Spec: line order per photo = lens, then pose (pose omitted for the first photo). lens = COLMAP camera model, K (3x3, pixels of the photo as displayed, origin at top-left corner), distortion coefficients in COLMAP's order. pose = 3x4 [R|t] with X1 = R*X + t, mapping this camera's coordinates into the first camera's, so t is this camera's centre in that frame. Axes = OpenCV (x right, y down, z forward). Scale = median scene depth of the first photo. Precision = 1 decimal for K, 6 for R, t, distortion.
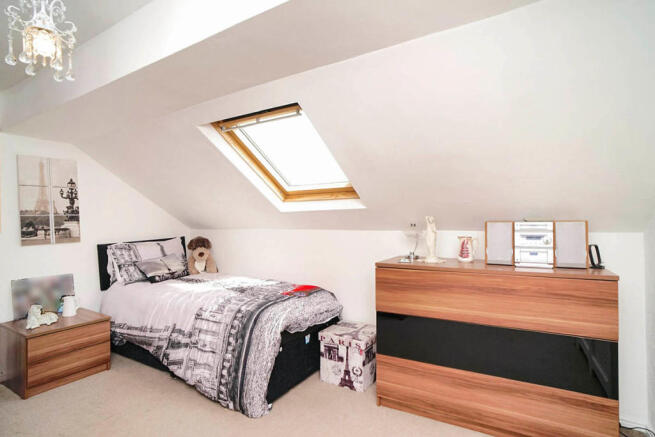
lens RADIAL K [[350.4, 0, 325.4], [0, 350.4, 218.5], [0, 0, 1]] dist [-0.005846, 0.000634]
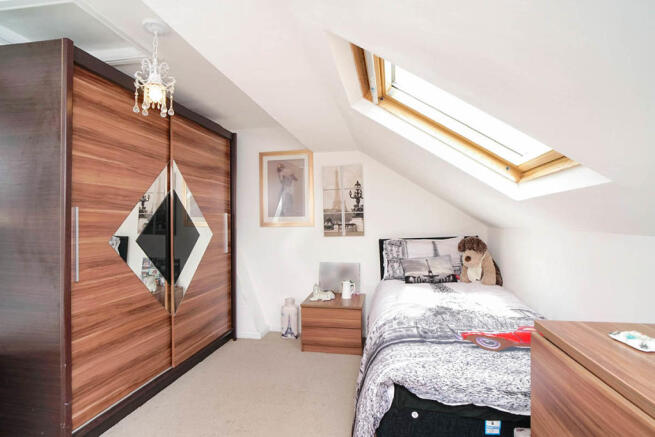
lens RADIAL K [[350.4, 0, 324.5], [0, 350.4, 221.2], [0, 0, 1]] dist [-0.005846, 0.000634]
pose [[0.357779, 0.005753, -0.933788, 0.321933], [0.008718, 0.999917, 0.009501, 0.007801], [0.933765, -0.011540, 0.357700, 0.484380]]
